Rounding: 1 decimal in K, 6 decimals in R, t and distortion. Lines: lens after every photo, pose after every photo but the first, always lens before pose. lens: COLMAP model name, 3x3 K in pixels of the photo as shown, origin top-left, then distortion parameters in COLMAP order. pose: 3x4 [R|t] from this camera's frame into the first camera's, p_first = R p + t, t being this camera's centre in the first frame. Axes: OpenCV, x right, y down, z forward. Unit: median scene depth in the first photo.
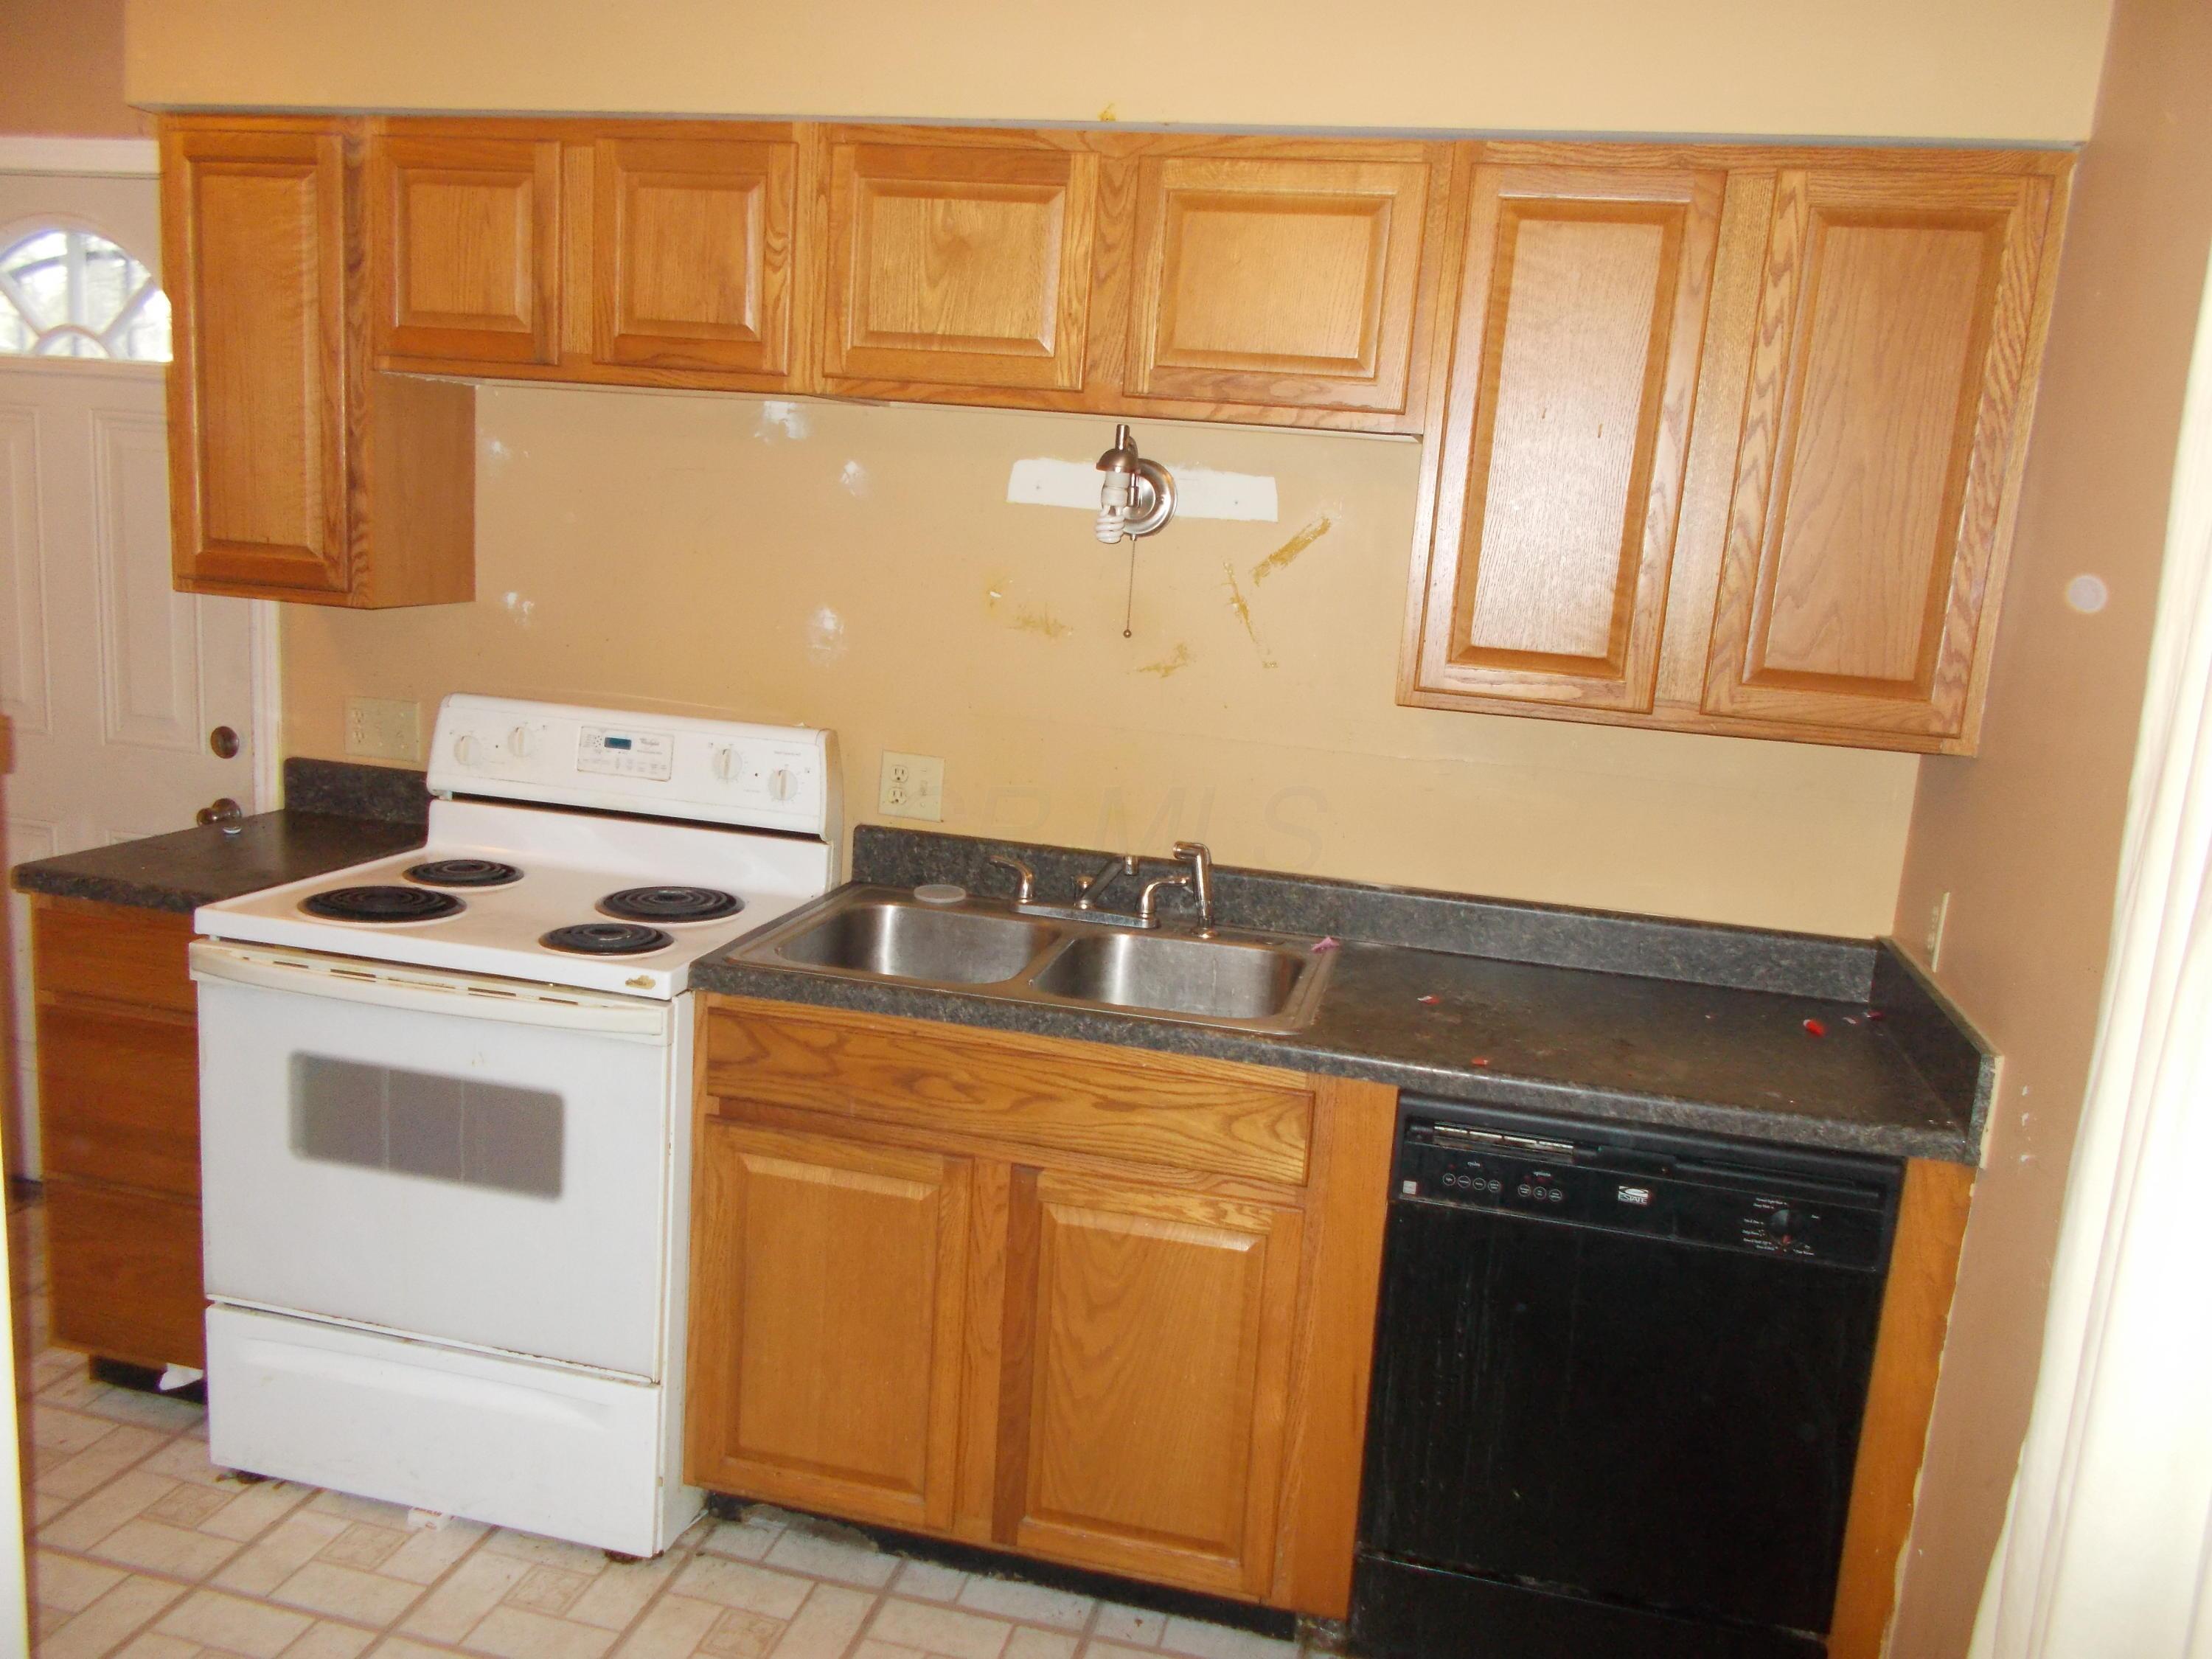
lens RADIAL K [[1673.5, 0, 1106.0], [0, 1673.5, 829.5], [0, 0, 1]] dist [0.007278, 0.005386]
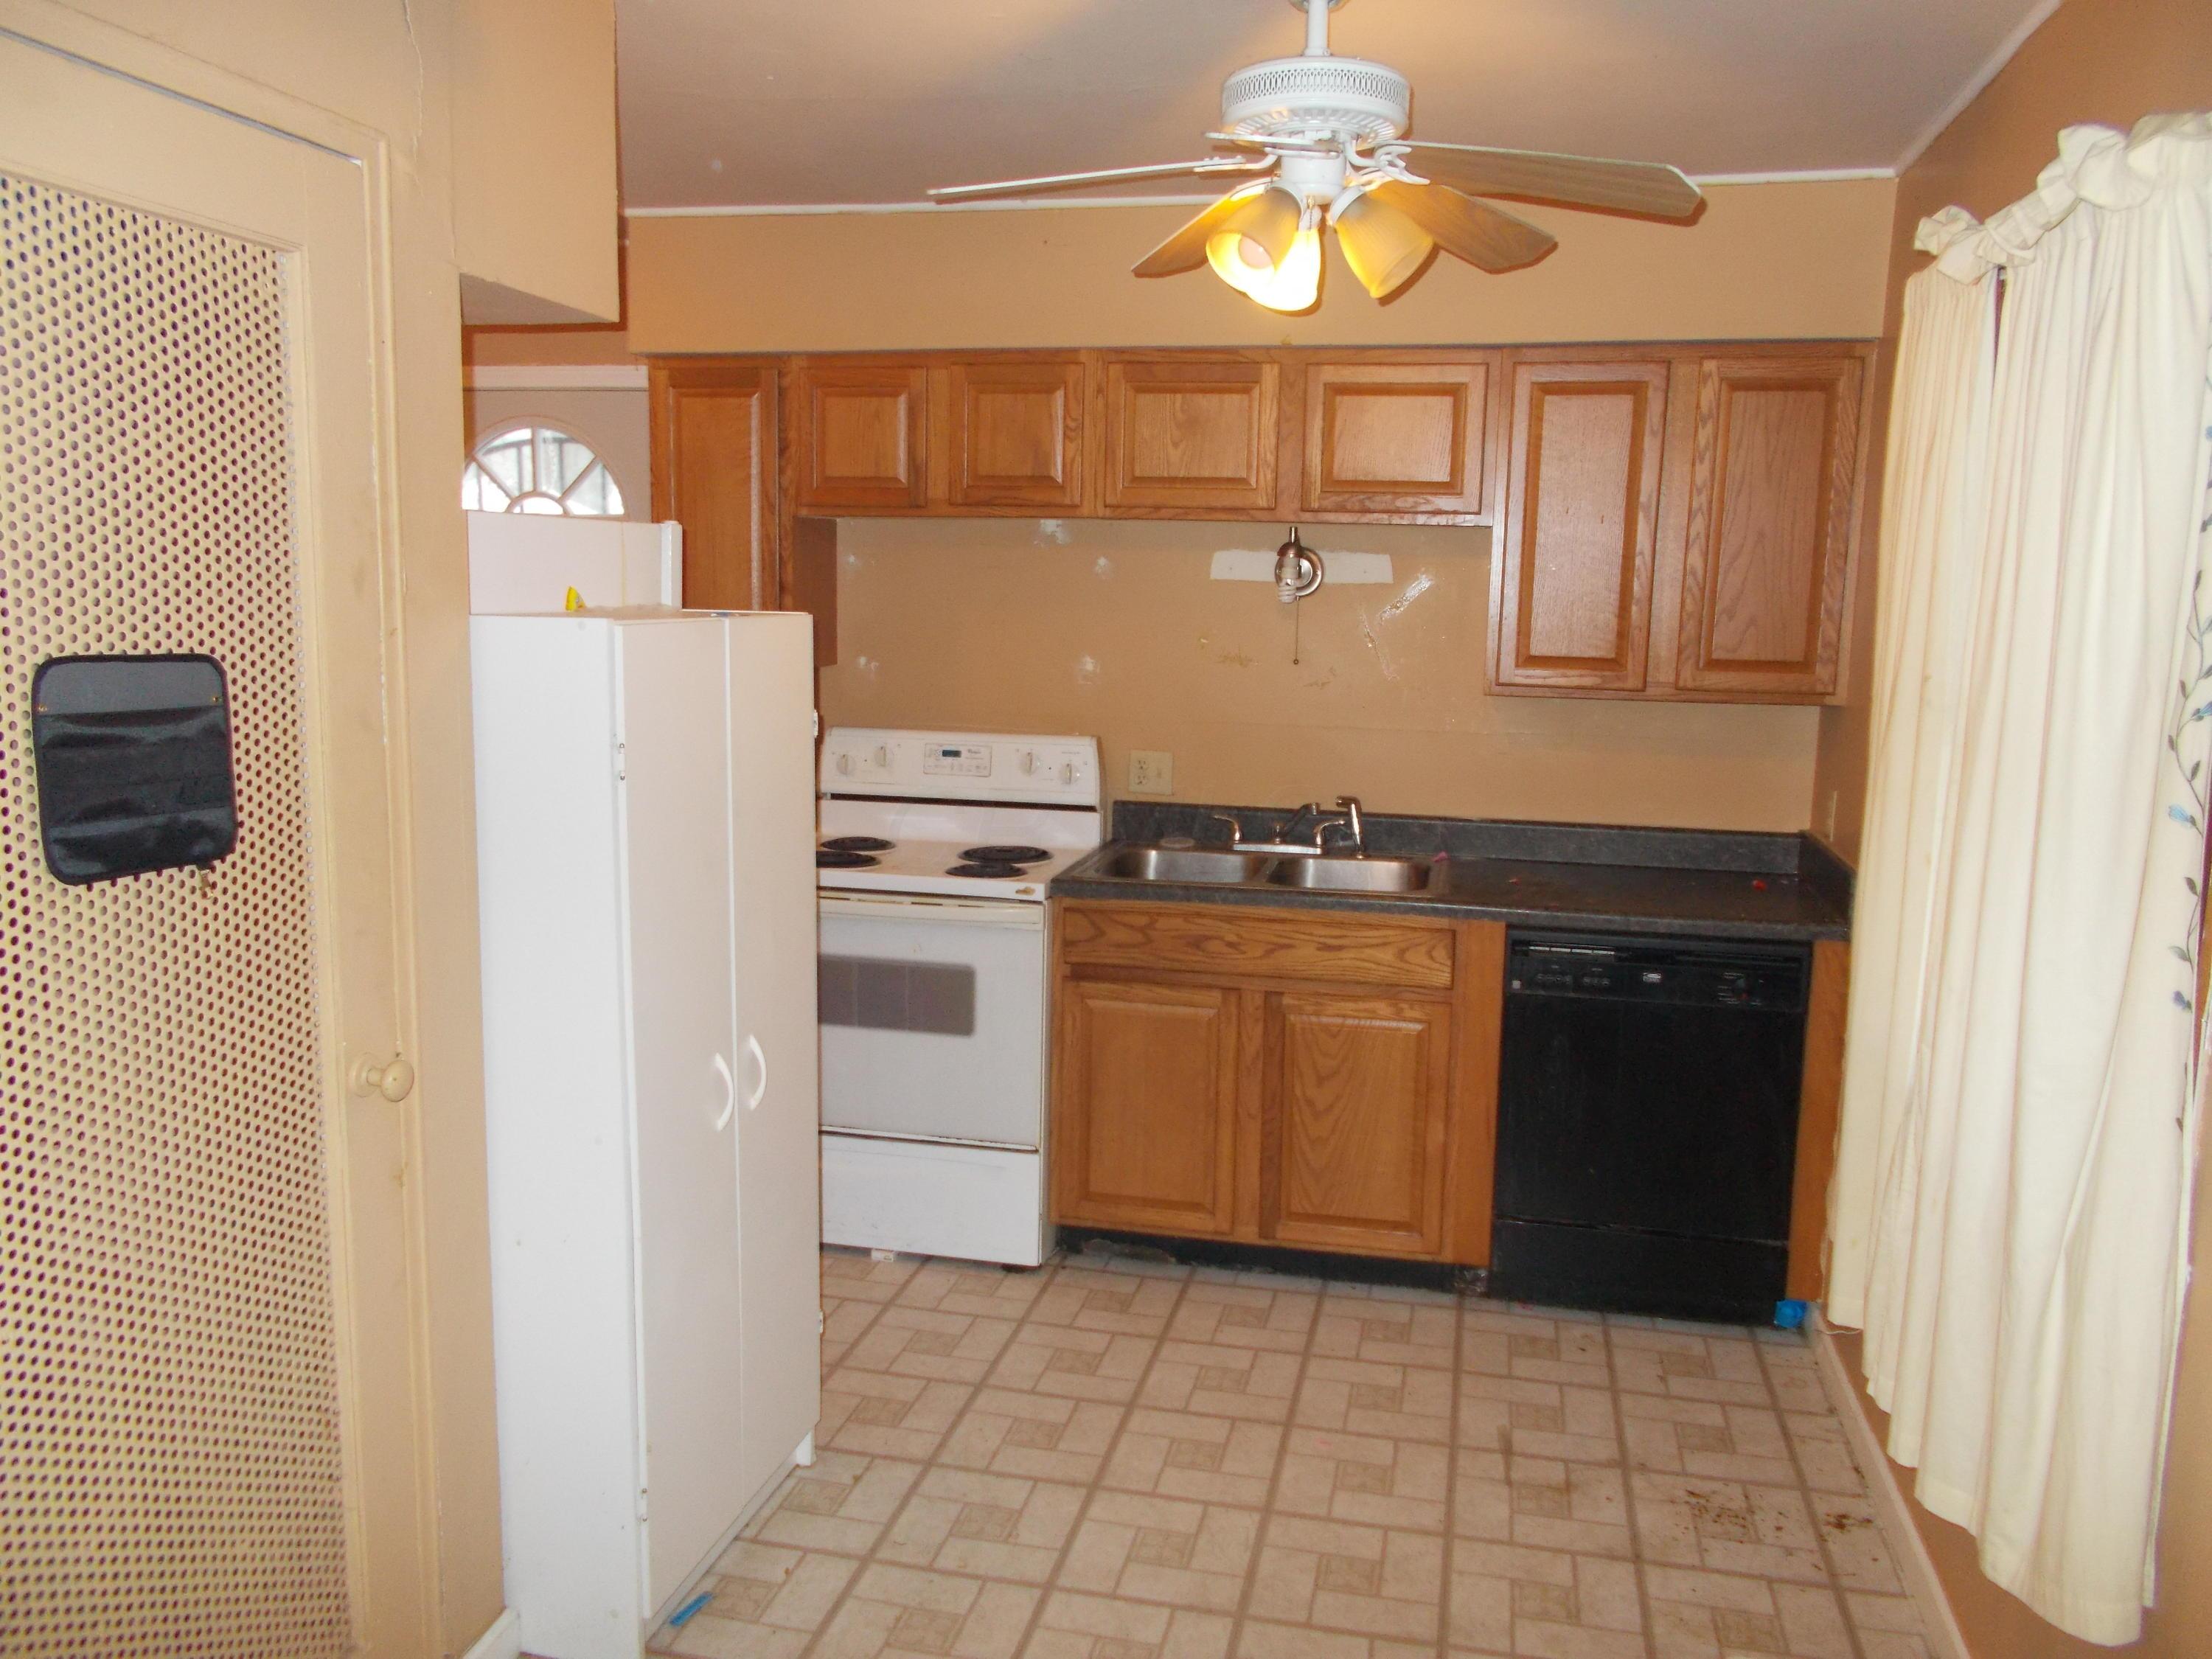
lens RADIAL K [[1689.8, 0, 1106.0], [0, 1689.8, 829.5], [0, 0, 1]] dist [0.001720, 0.004903]
pose [[0.998626, -0.052371, 0.001661, -0.194875], [0.052397, 0.998082, -0.032971, 0.087237], [0.000069, 0.033013, 0.999455, -0.599217]]
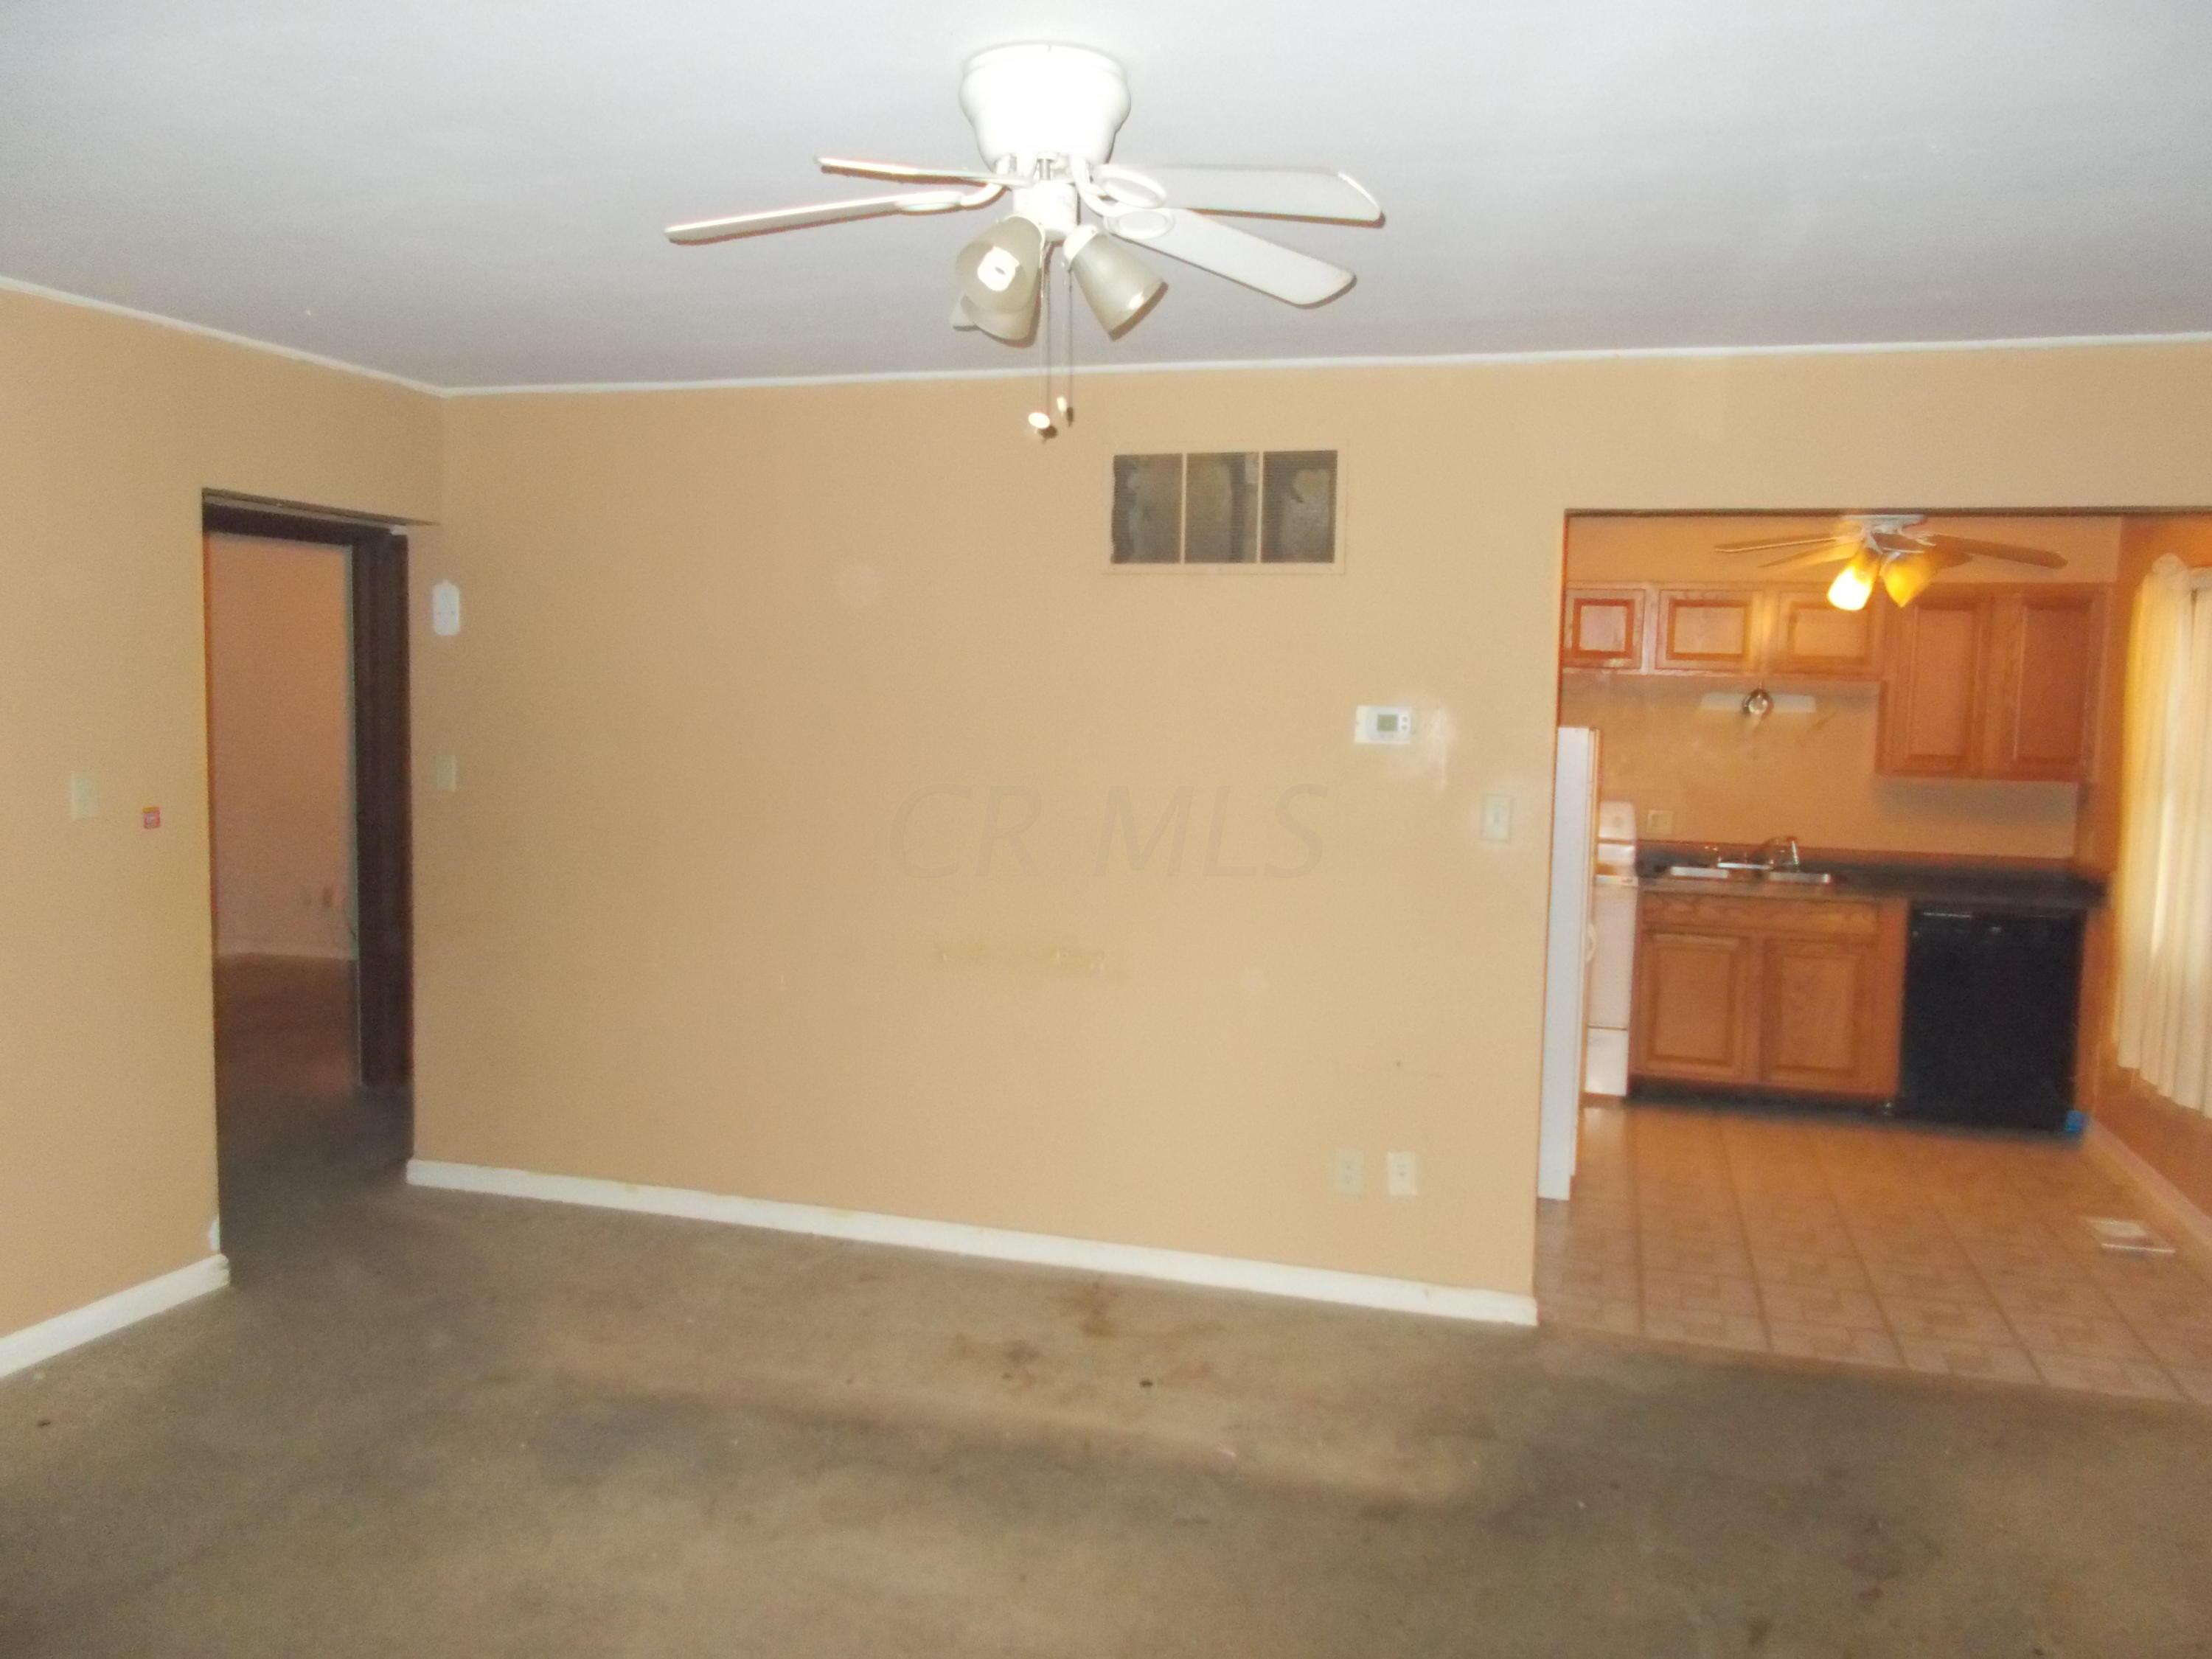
lens RADIAL K [[1689.8, 0, 1106.0], [0, 1689.8, 829.5], [0, 0, 1]] dist [0.001720, 0.004903]
pose [[0.996868, -0.040899, -0.067686, -0.943356], [0.033527, 0.993728, -0.106679, 0.274874], [0.071625, 0.104076, 0.991987, -1.906106]]
